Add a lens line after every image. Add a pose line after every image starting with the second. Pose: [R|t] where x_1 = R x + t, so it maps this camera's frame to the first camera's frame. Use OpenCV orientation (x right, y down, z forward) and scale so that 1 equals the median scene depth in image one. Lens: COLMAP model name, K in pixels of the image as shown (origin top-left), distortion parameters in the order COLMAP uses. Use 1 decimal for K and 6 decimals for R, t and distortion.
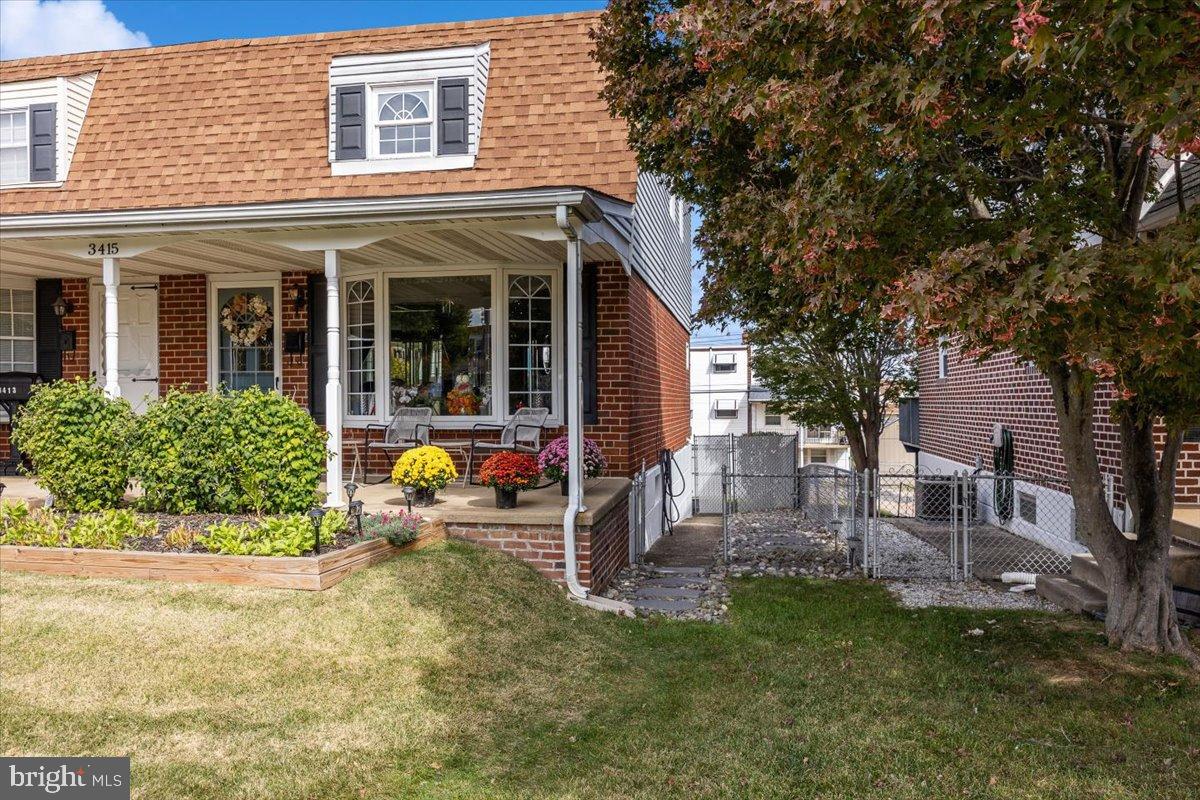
lens RADIAL K [[888.0, 0, 570.2], [0, 888.0, 417.6], [0, 0, 1]] dist [-0.011387, -0.003021]
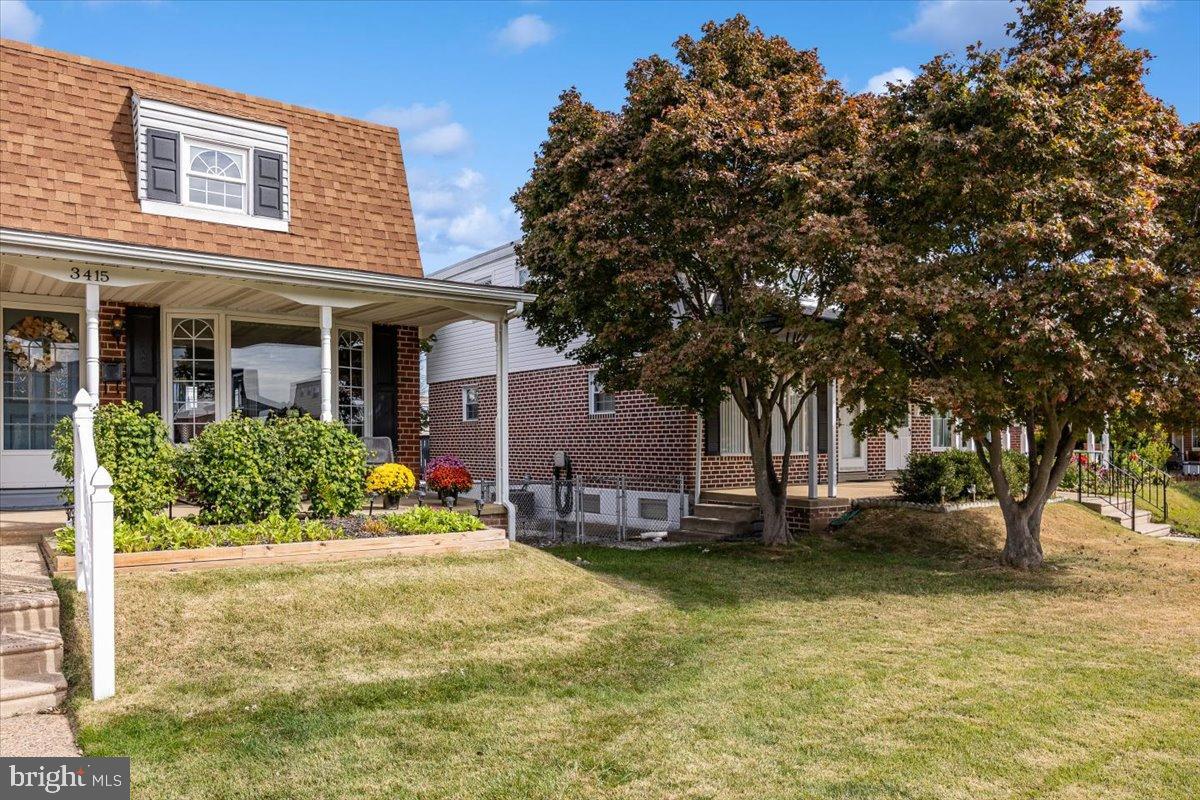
lens RADIAL K [[888.0, 0, 612.9], [0, 888.0, 452.0], [0, 0, 1]] dist [-0.011387, -0.003021]
pose [[0.663503, -0.005861, 0.748151, -0.682568], [0.015737, 0.999857, -0.006124, 0.021434], [-0.748008, 0.015837, 0.663500, -0.089178]]
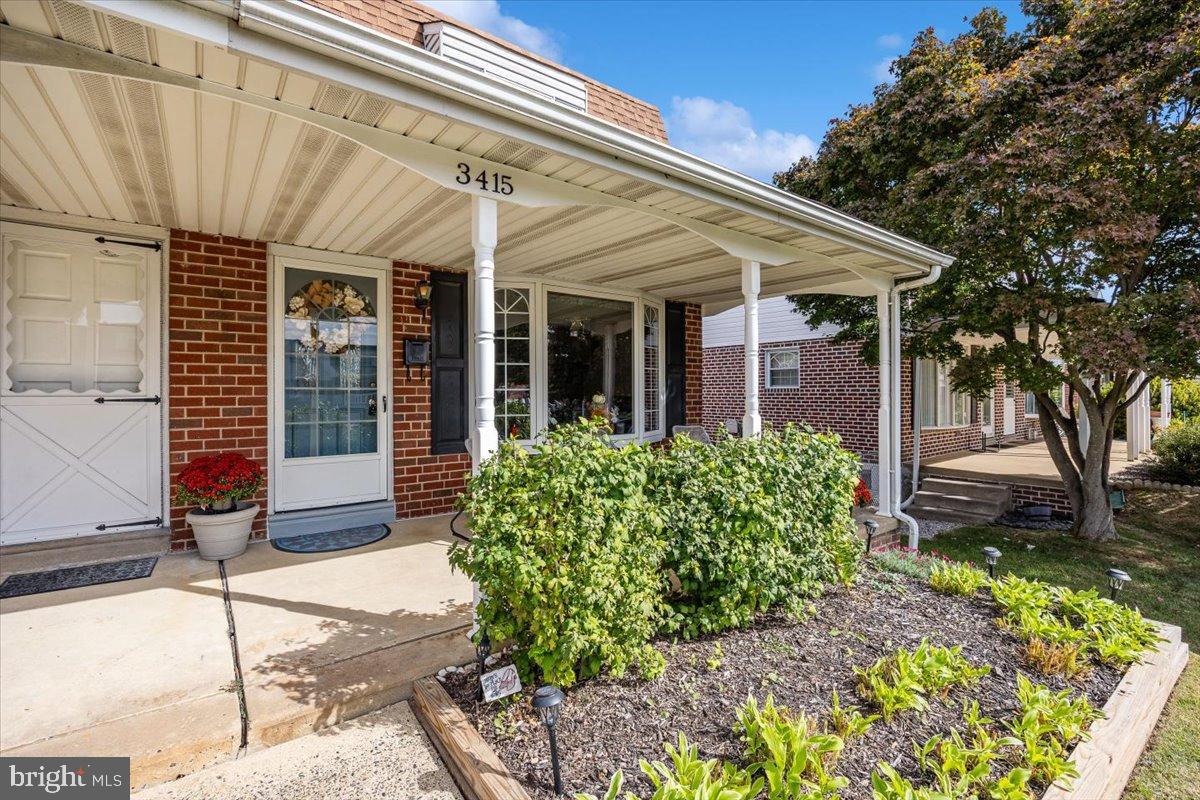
lens RADIAL K [[545.1, 0, 598.9], [0, 545.1, 393.2], [0, 0, 1]] dist [-0.021945, 0.002789]
pose [[0.661933, 0.000652, 0.749563, -0.564642], [0.014038, 0.999813, -0.013267, -0.039697], [-0.749432, 0.019304, 0.661800, 0.555108]]
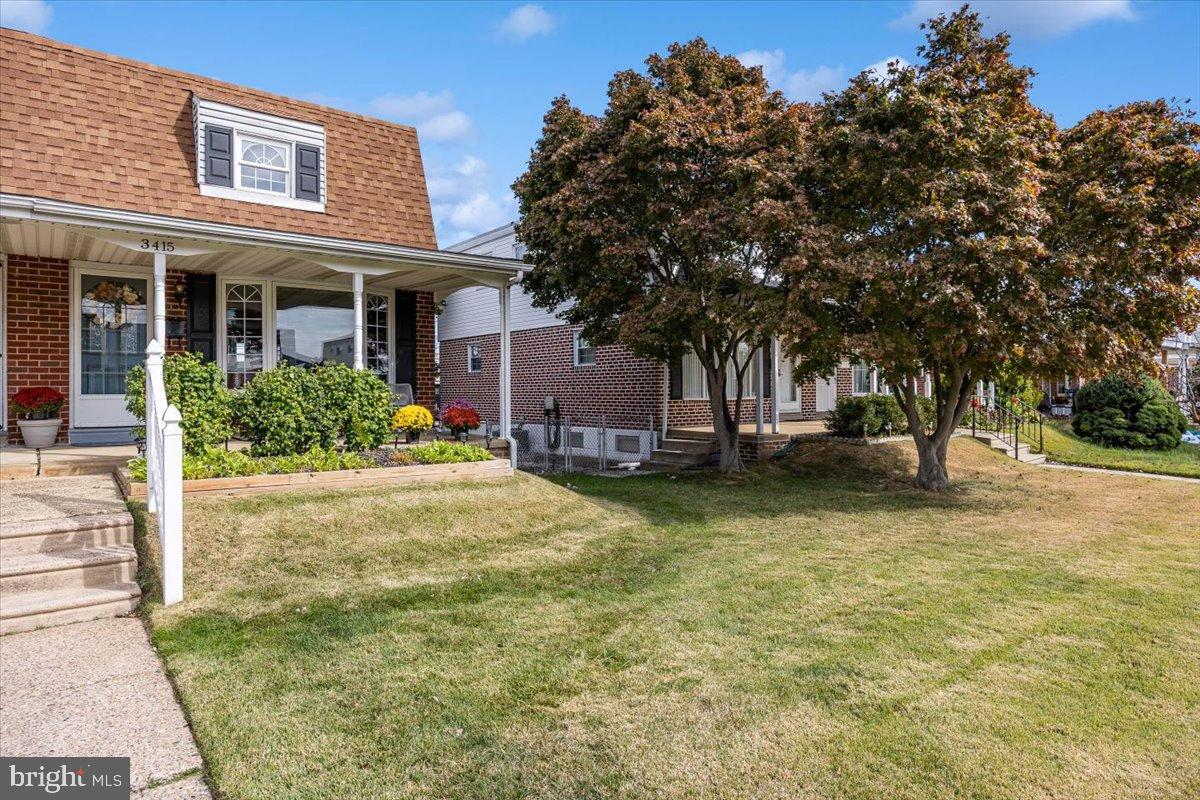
lens RADIAL K [[730.0, 0, 613.1], [0, 730.0, 390.4], [0, 0, 1]] dist [-0.014393, -0.000451]
pose [[0.637161, 0.001934, 0.770728, -0.684658], [0.018554, 0.999669, -0.017847, 0.026467], [-0.770507, 0.025671, 0.636914, -0.072716]]
